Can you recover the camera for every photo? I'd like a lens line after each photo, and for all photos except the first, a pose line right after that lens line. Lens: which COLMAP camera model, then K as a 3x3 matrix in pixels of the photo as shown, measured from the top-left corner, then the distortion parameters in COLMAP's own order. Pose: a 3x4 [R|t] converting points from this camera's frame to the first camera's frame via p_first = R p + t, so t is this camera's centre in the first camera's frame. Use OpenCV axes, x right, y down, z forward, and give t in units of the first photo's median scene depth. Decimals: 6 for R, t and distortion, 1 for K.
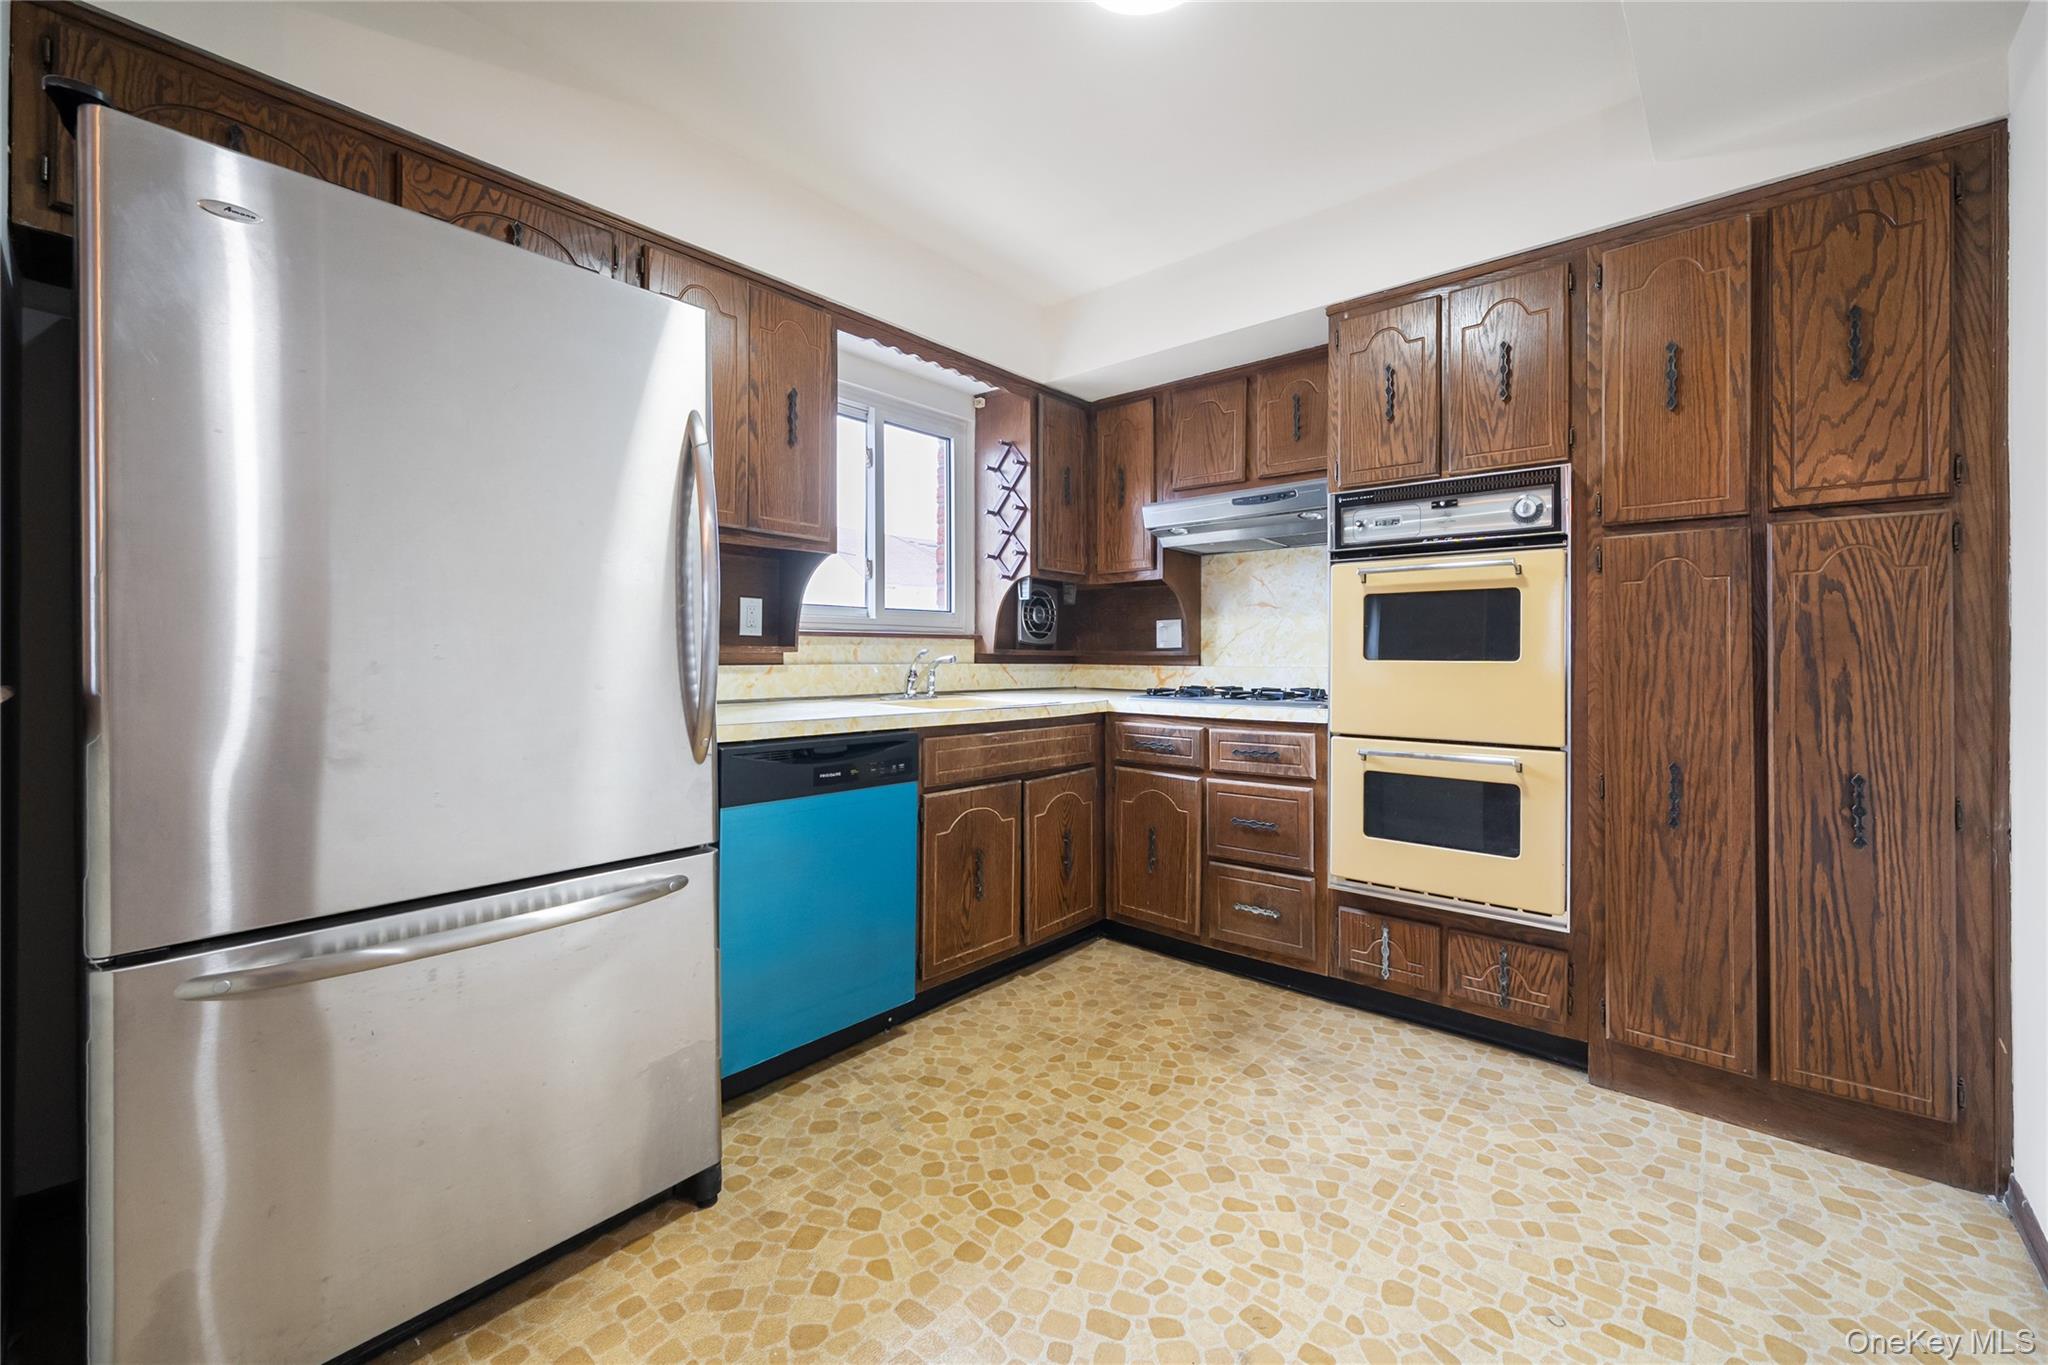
lens RADIAL K [[817.7, 0, 1021.6], [0, 817.7, 650.6], [0, 0, 1]] dist [-0.008178, 0.000010]
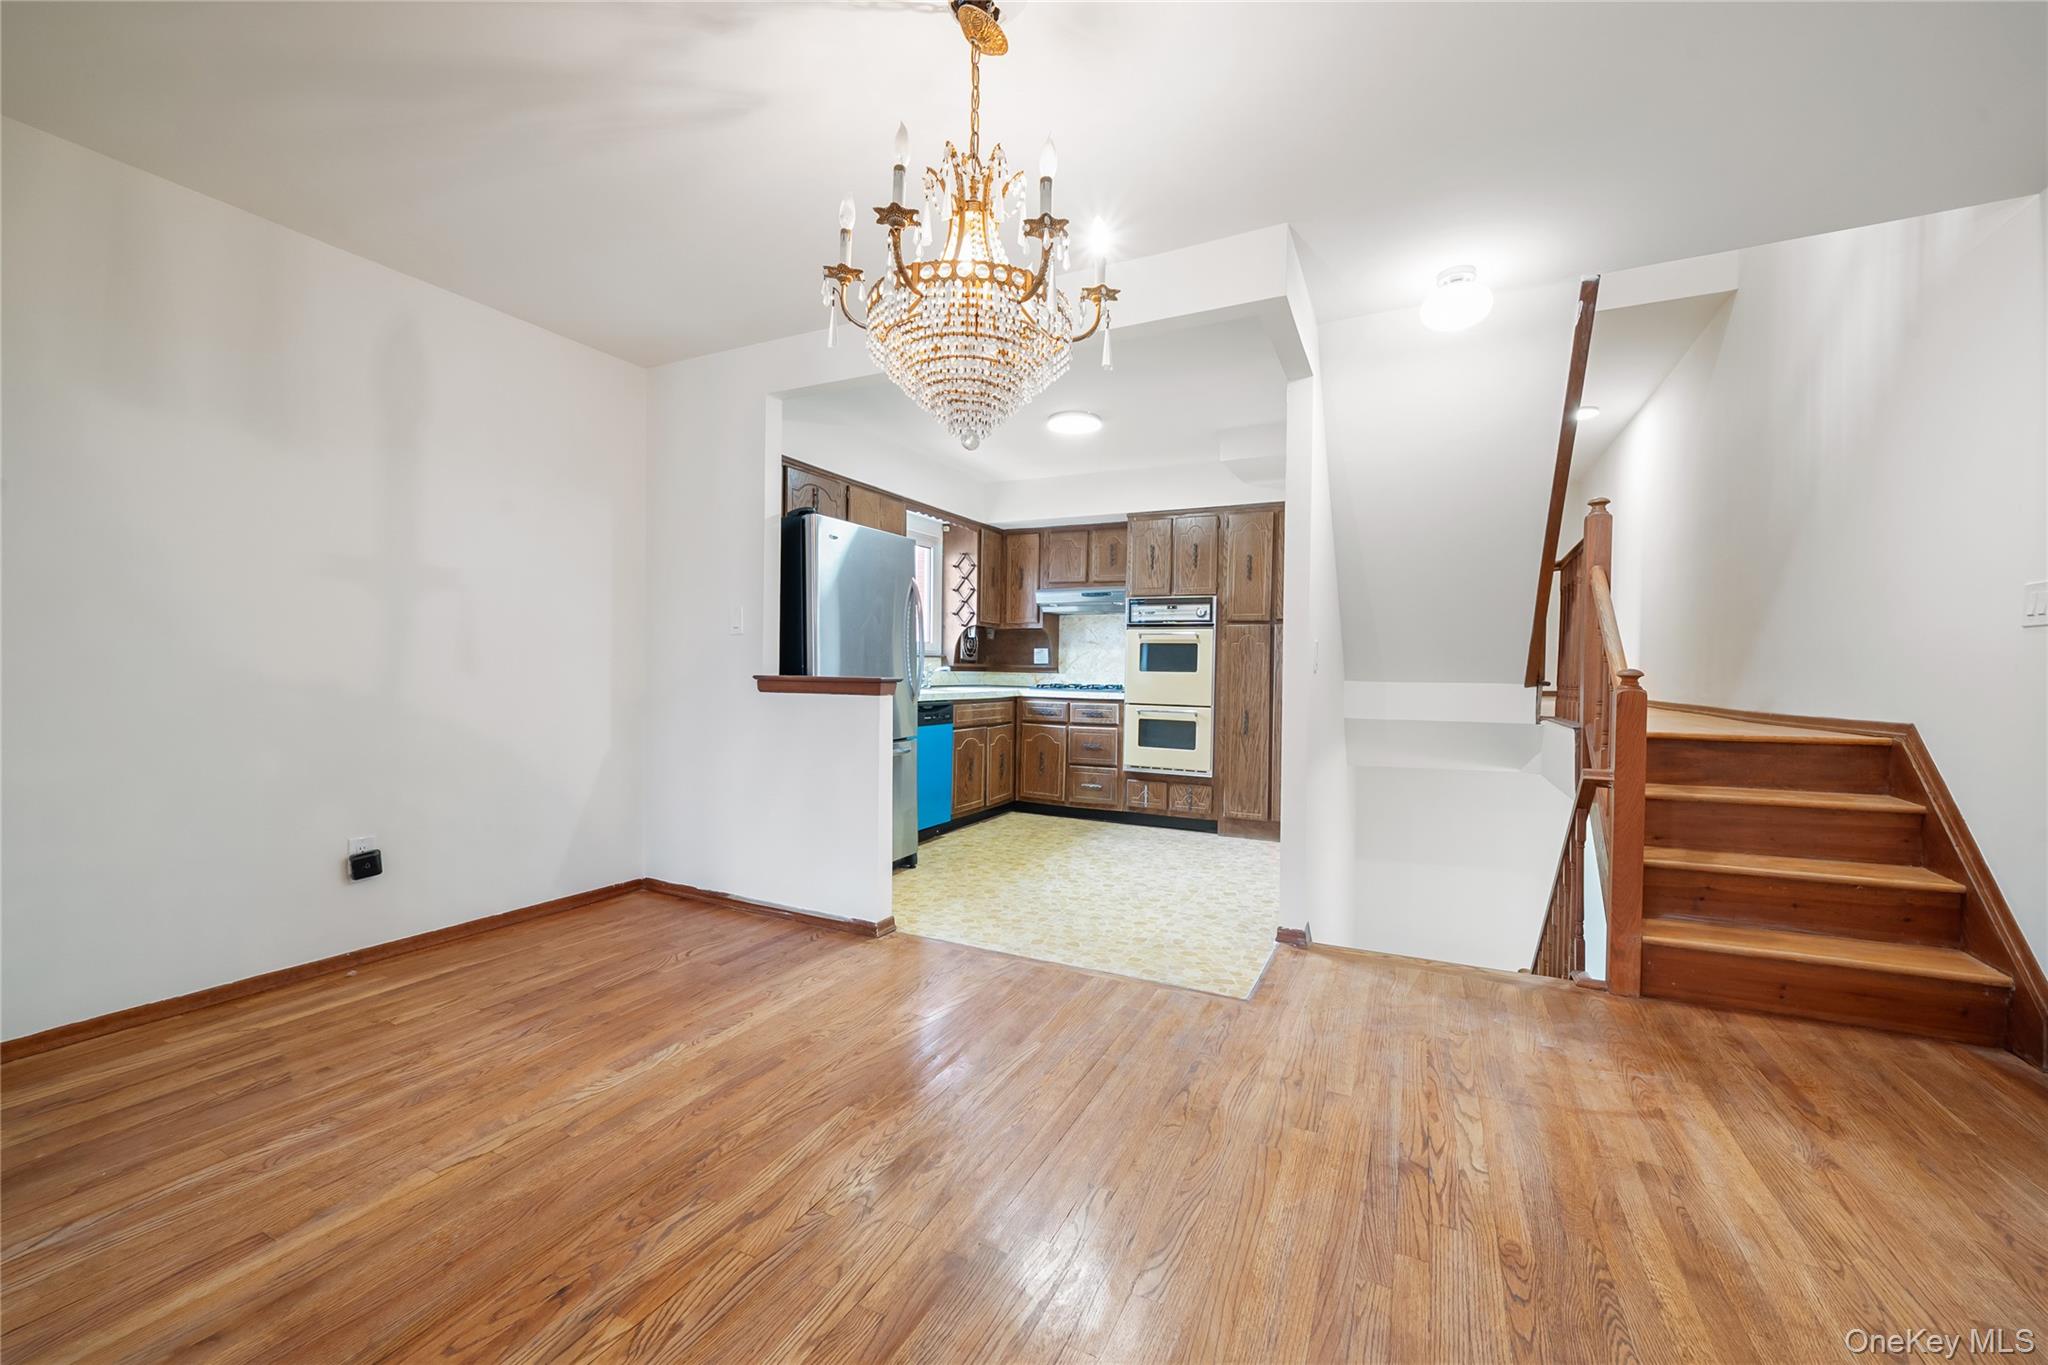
lens RADIAL K [[817.7, 0, 1023.8], [0, 817.7, 684.2], [0, 0, 1]] dist [-0.008178, 0.000010]
pose [[0.966583, 0.006598, 0.256268, -0.448860], [-0.014400, 0.999488, 0.028582, -0.012484], [-0.255948, -0.031317, 0.966183, -1.056009]]
